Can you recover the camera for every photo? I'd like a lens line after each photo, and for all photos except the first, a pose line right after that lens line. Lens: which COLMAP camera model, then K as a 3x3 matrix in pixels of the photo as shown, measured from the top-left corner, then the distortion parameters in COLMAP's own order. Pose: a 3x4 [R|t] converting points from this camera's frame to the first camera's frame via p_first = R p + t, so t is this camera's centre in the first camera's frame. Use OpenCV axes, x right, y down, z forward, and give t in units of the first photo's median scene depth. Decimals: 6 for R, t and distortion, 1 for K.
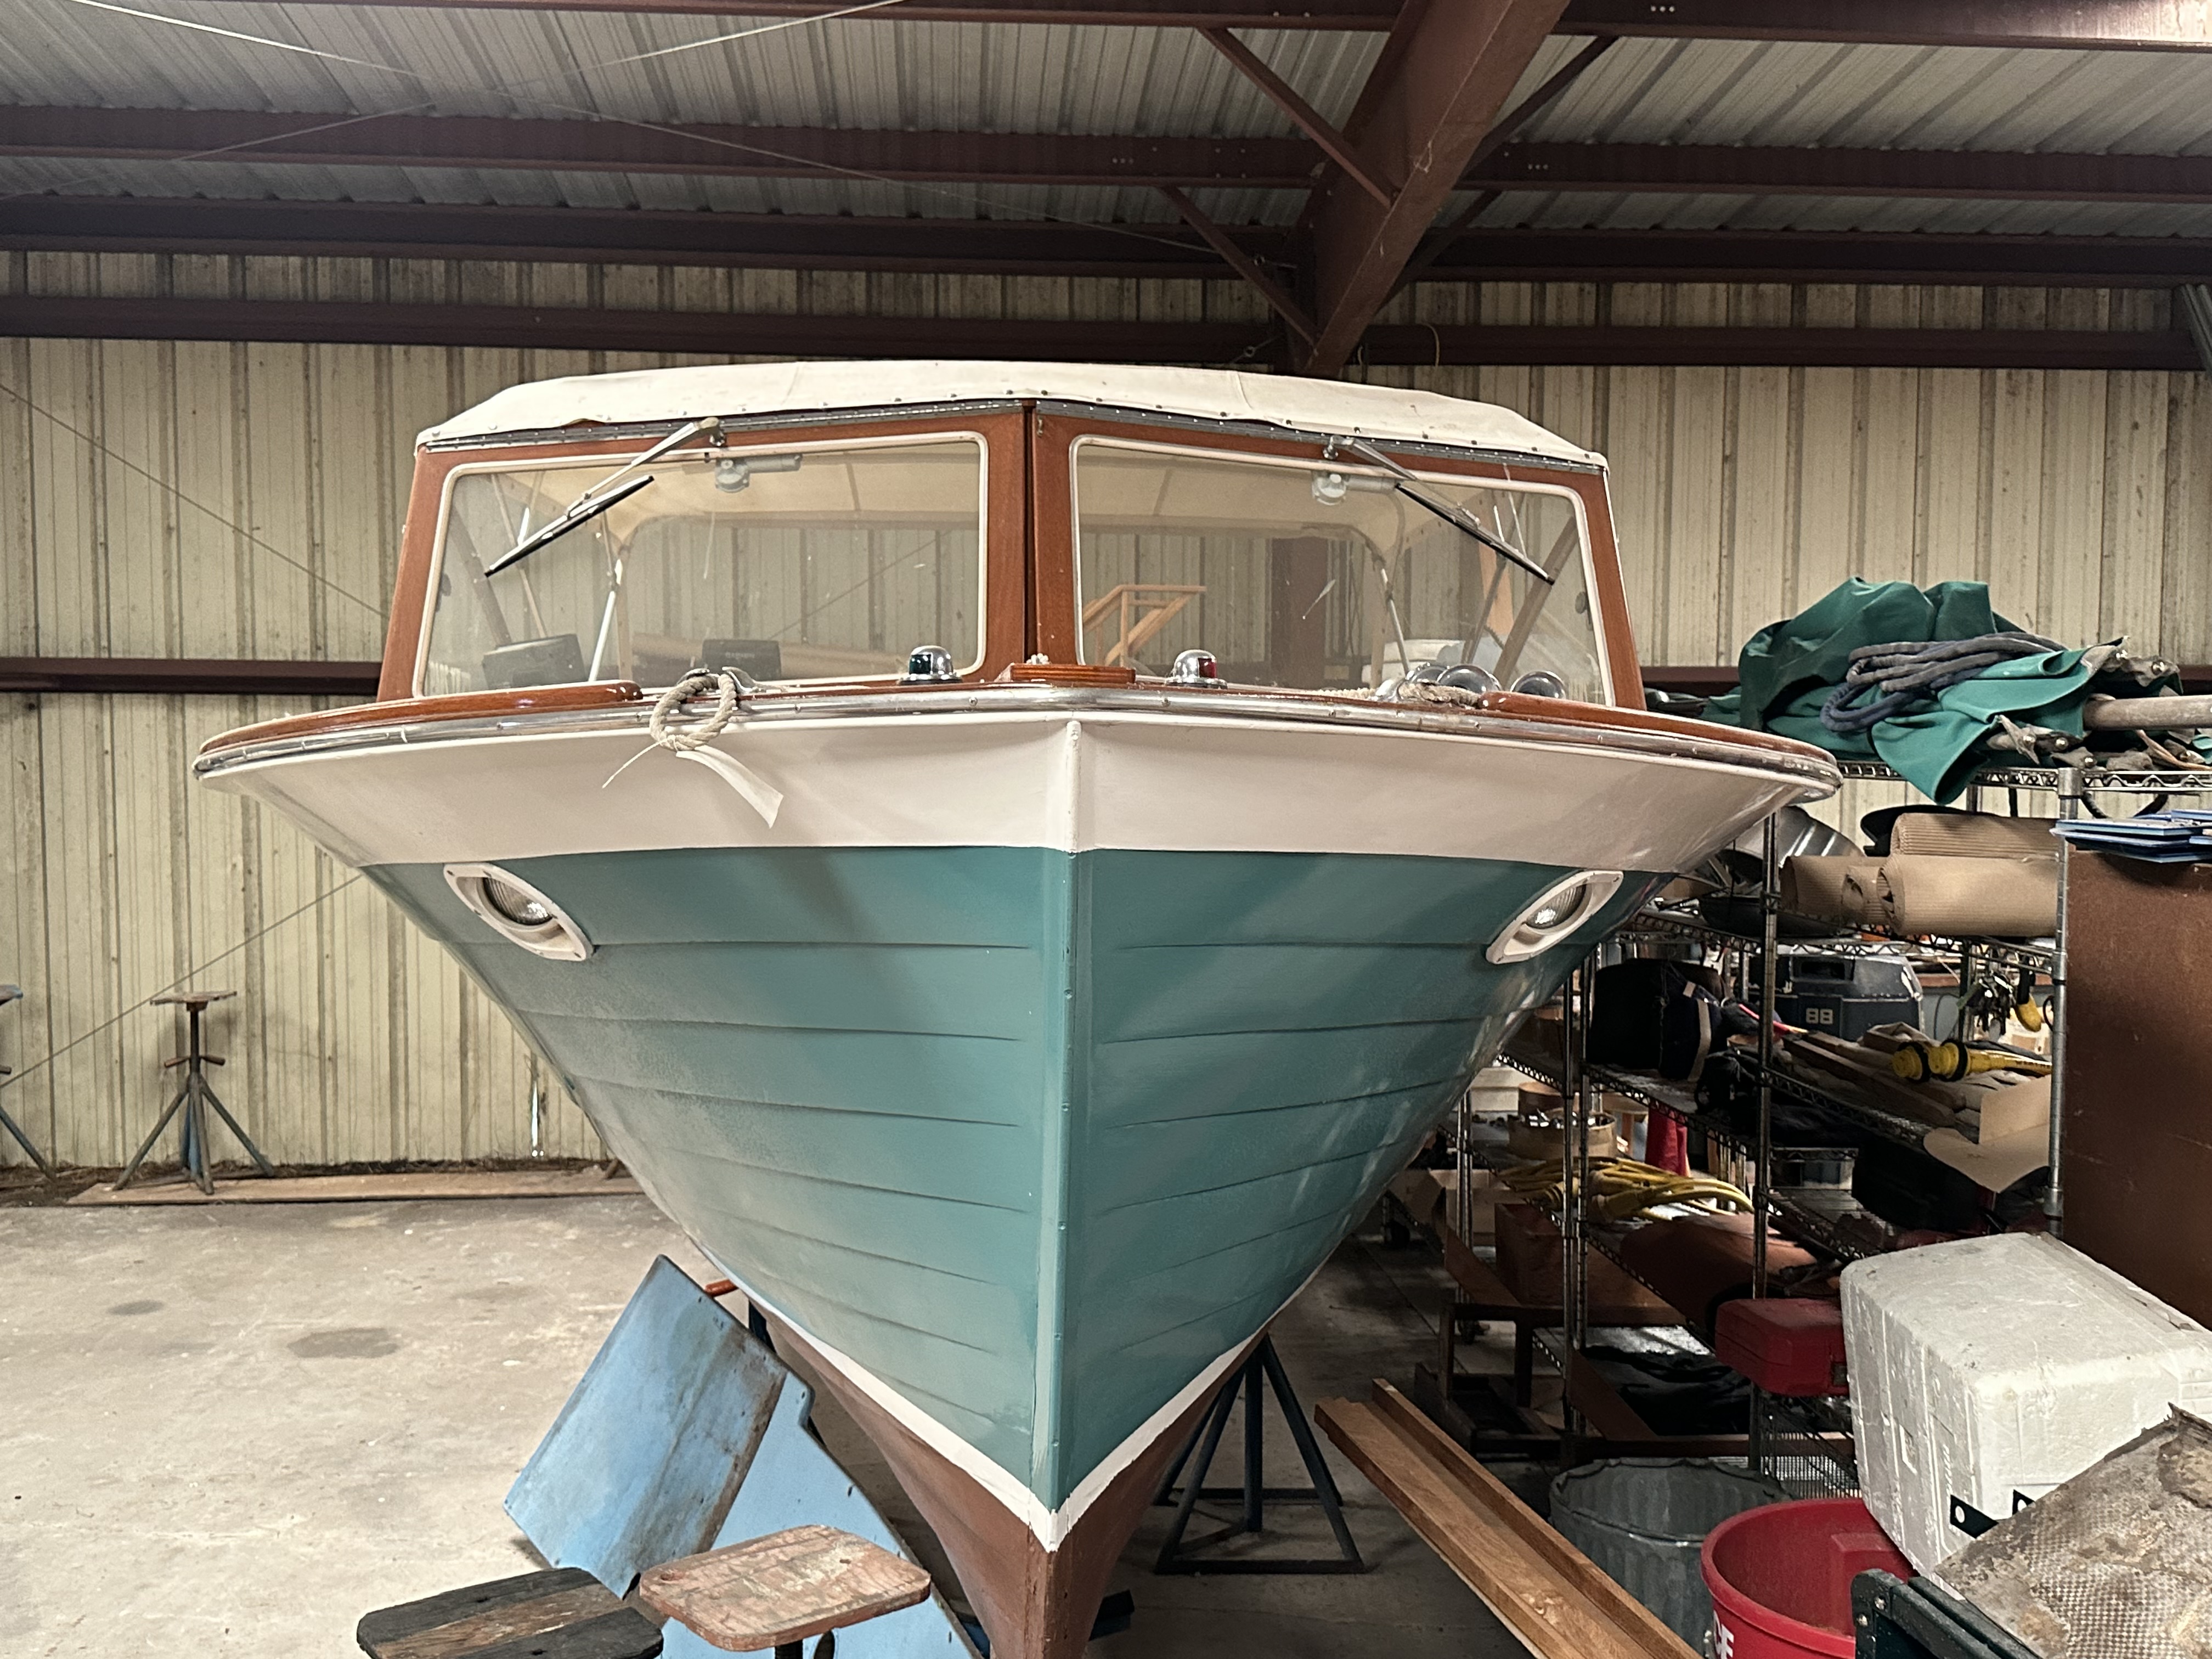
lens RADIAL K [[2120.3, 0, 1089.3], [0, 2120.3, 839.2], [0, 0, 1]] dist [0.019415, 0.000000]
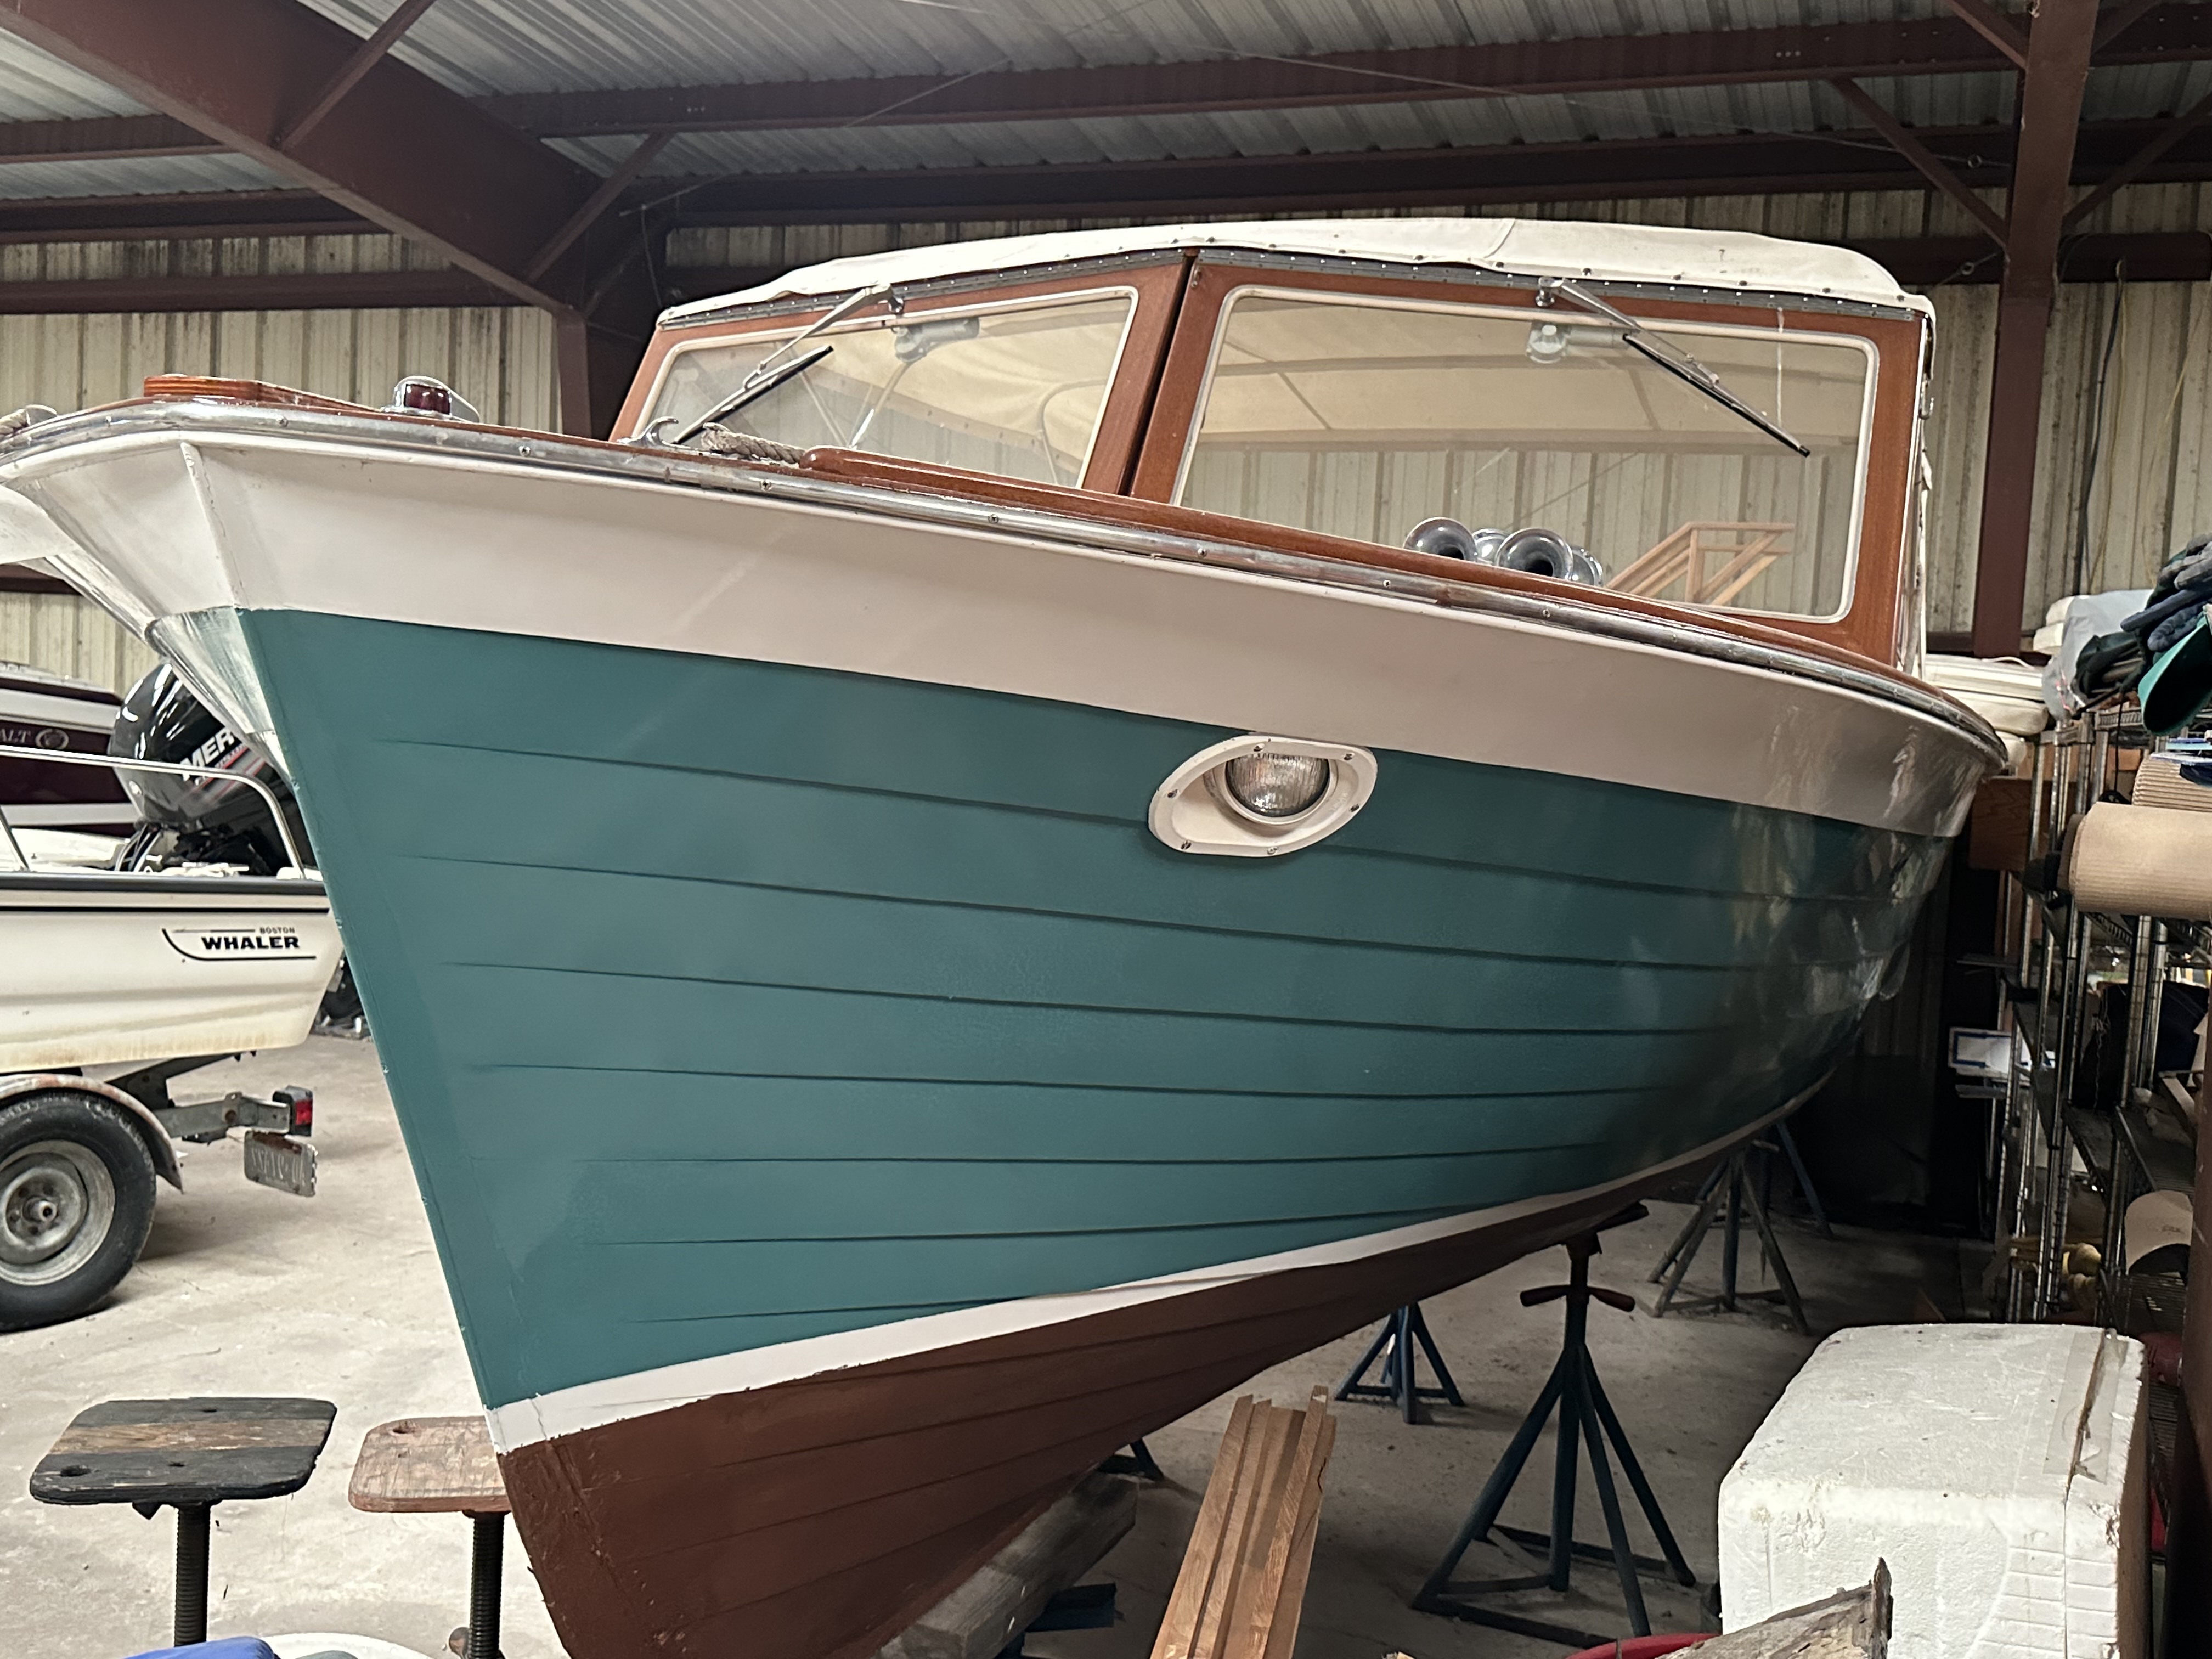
lens RADIAL K [[2120.3, 0, 1108.1], [0, 2120.3, 823.9], [0, 0, 1]] dist [0.019415, 0.000000]
pose [[0.903349, 0.068514, -0.423398, 0.259974], [-0.071600, 0.997396, 0.008634, 0.022979], [0.422887, 0.022516, 0.905902, 0.138883]]
